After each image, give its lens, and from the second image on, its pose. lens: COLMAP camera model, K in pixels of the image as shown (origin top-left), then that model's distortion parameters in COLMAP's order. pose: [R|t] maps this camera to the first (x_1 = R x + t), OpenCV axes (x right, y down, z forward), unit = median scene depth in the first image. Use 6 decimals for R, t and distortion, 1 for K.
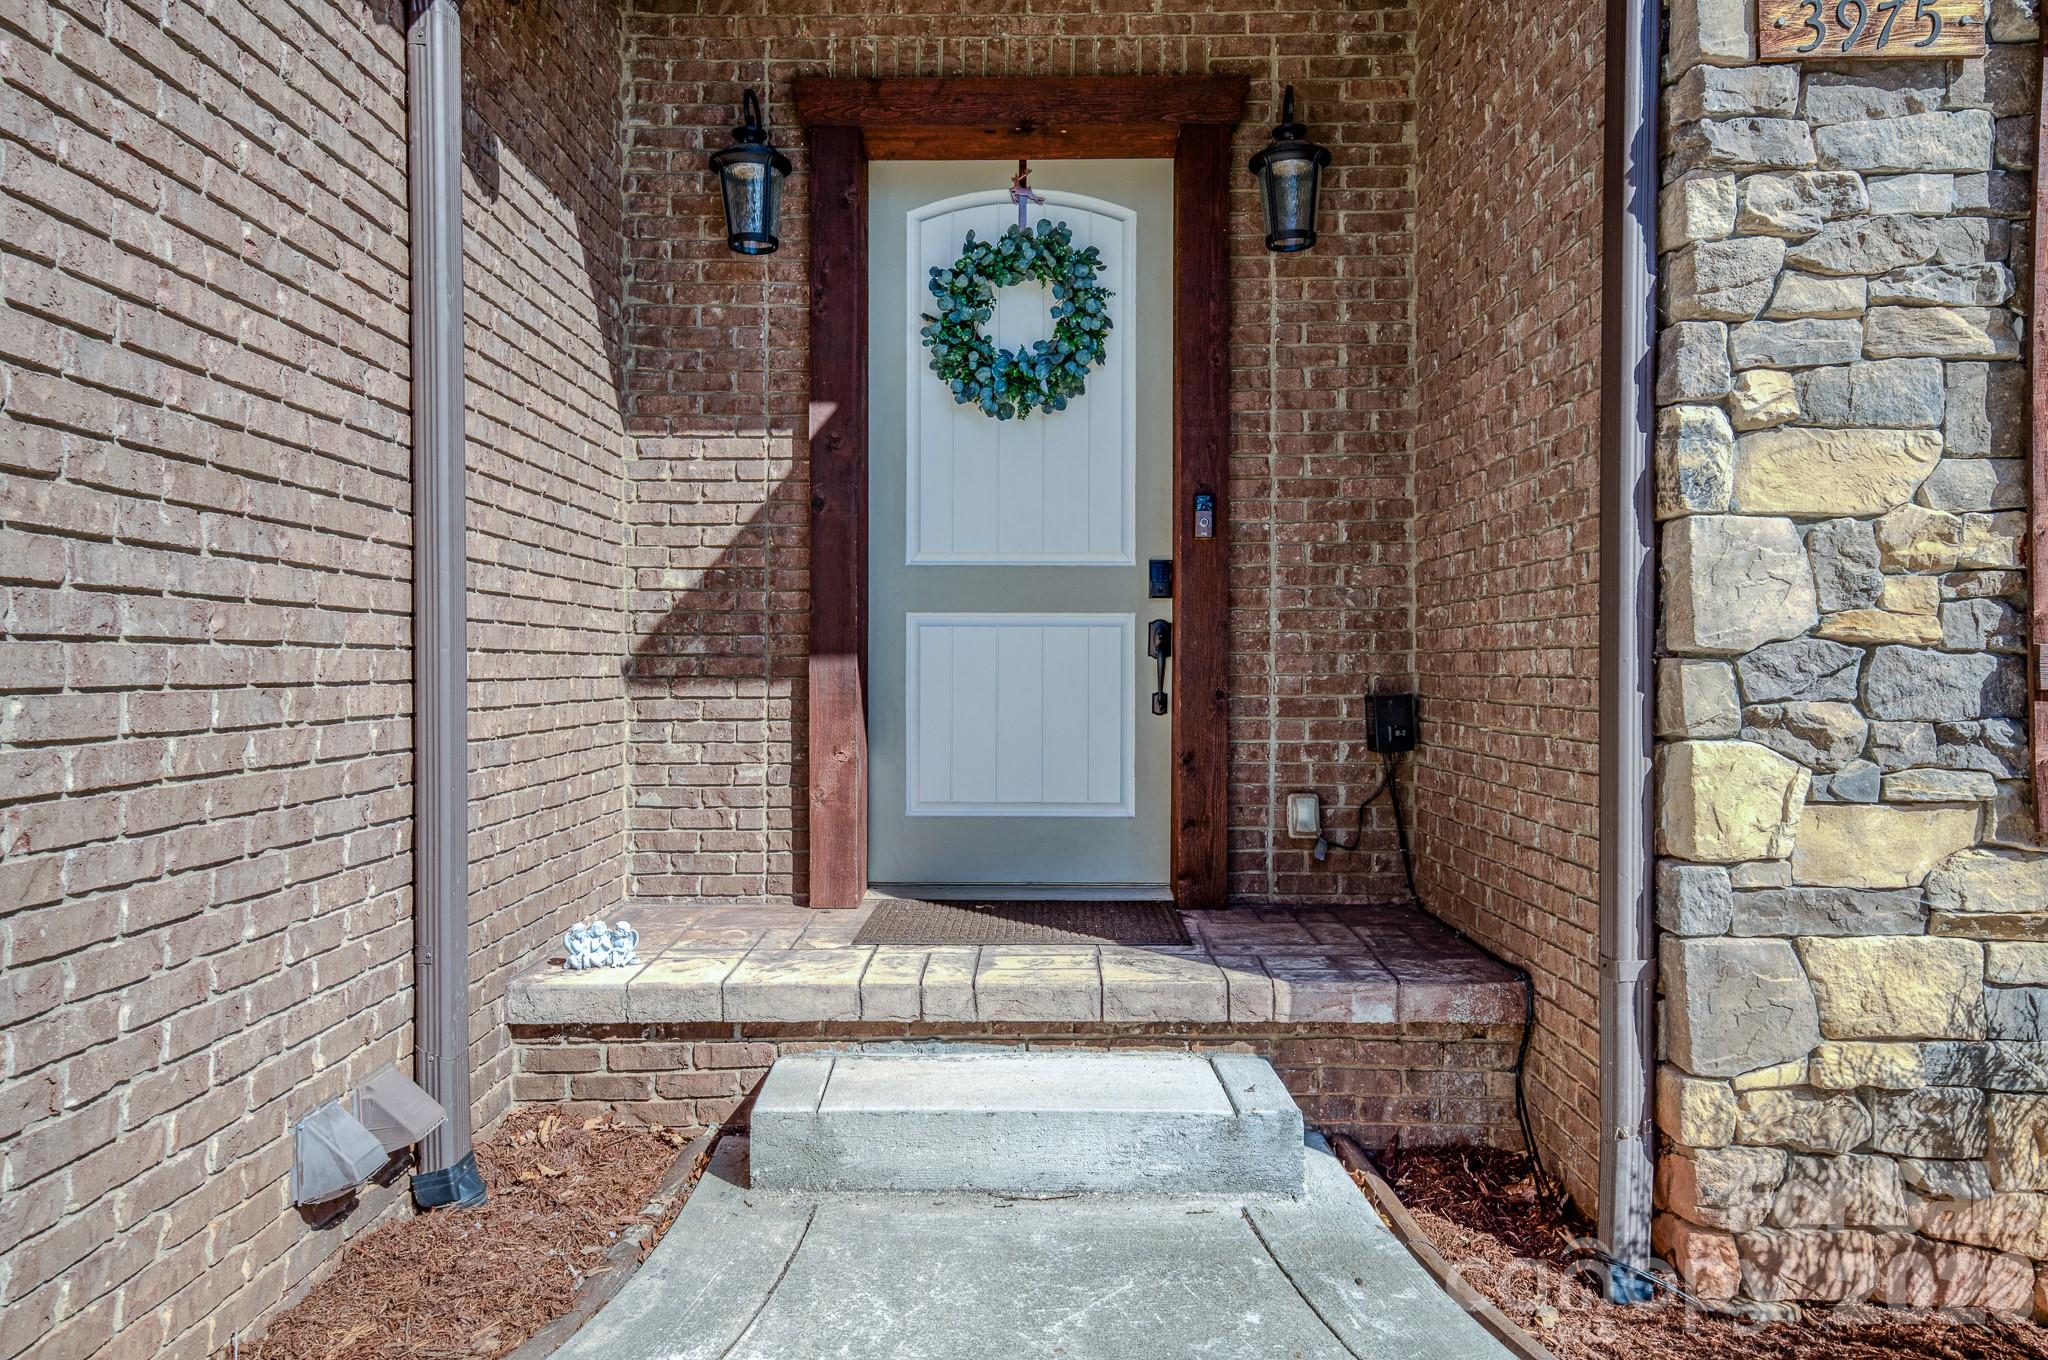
lens RADIAL K [[1355.9, 0, 1011.2], [0, 1355.9, 668.2], [0, 0, 1]] dist [0.003511, 0.002974]
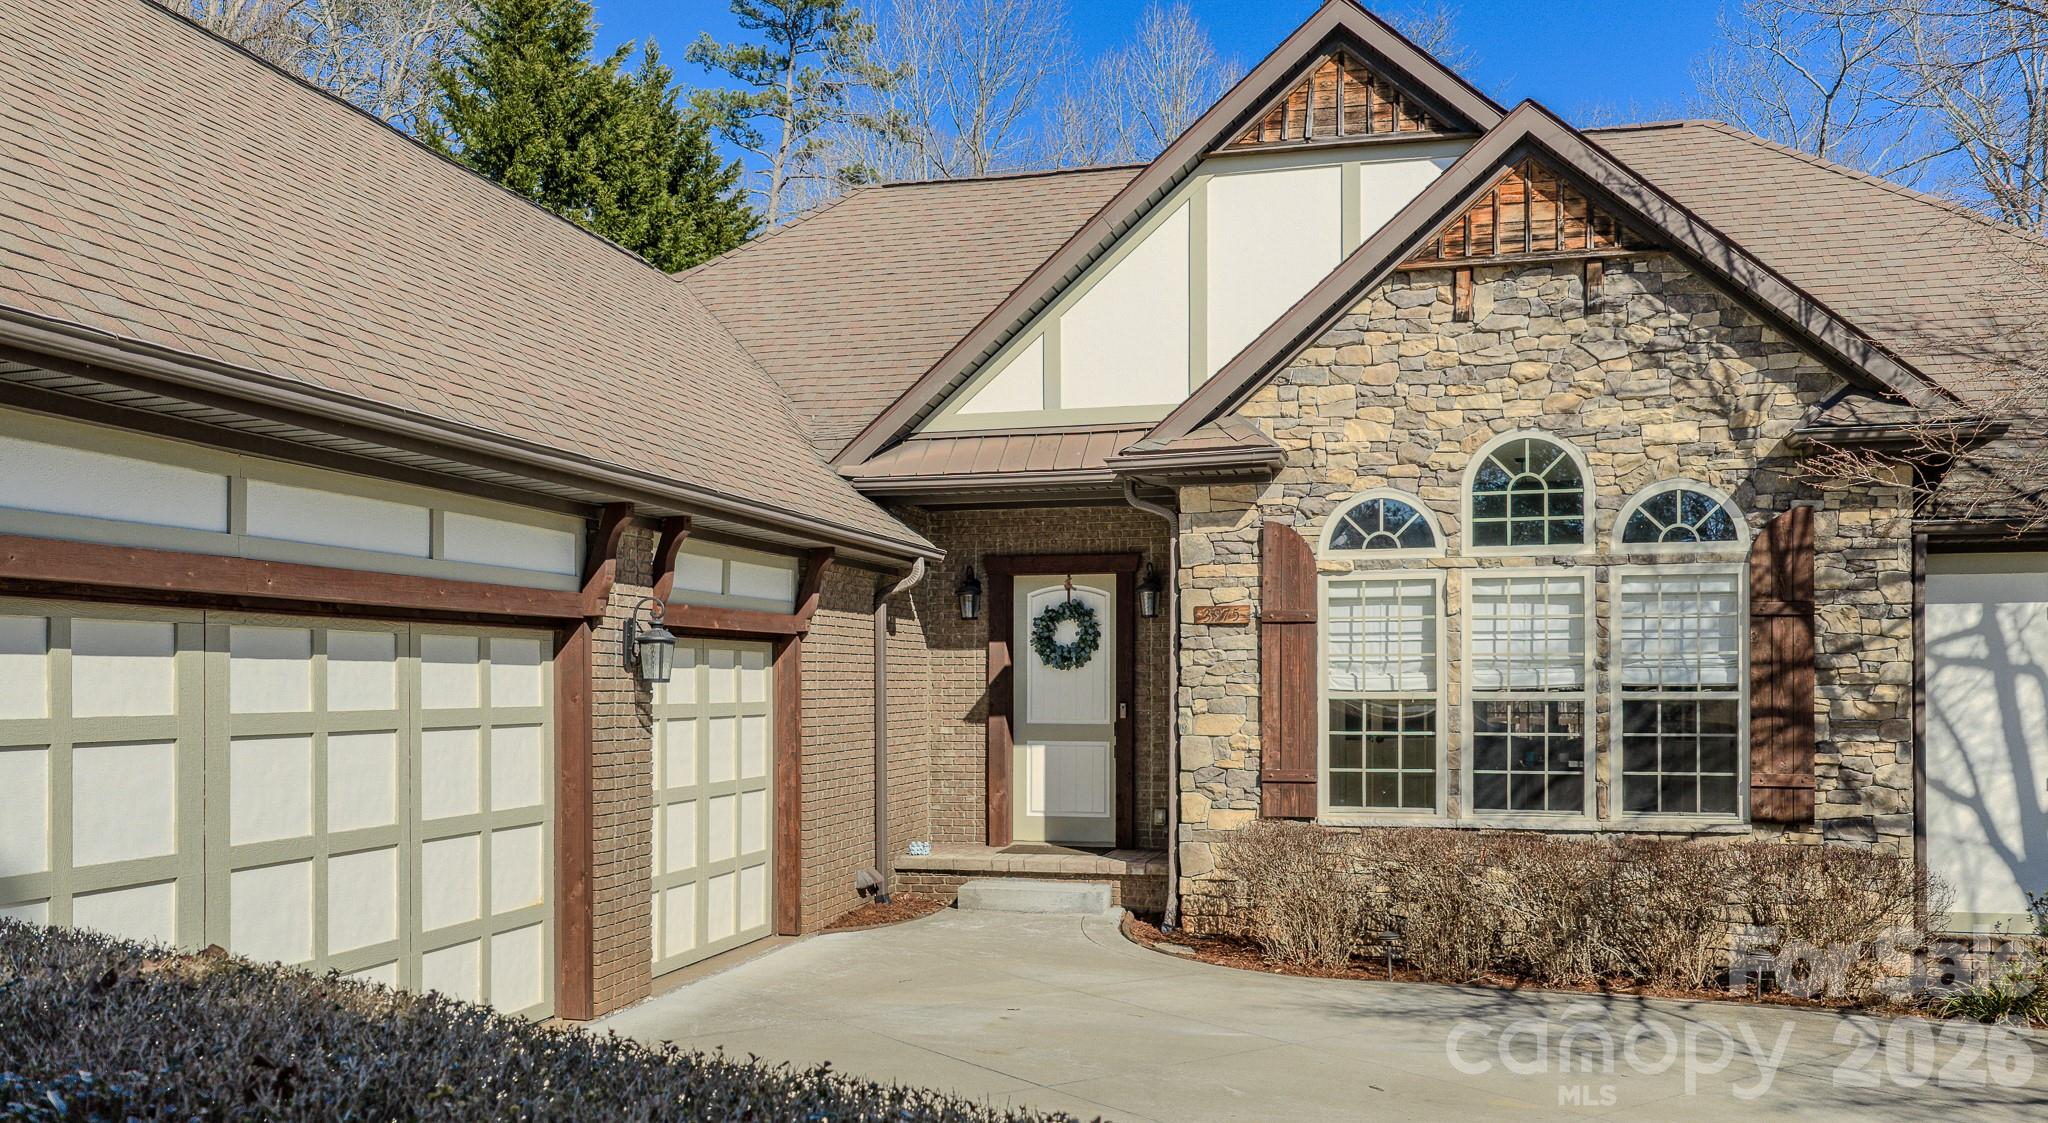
lens RADIAL K [[1750.9, 0, 1021.1], [0, 1750.9, 568.8], [0, 0, 1]] dist [-0.009424, -0.000313]
pose [[0.973325, -0.014106, -0.228997, 0.794924], [-0.000716, 0.997917, -0.064513, -0.174976], [0.229429, 0.062956, 0.971287, -2.691670]]
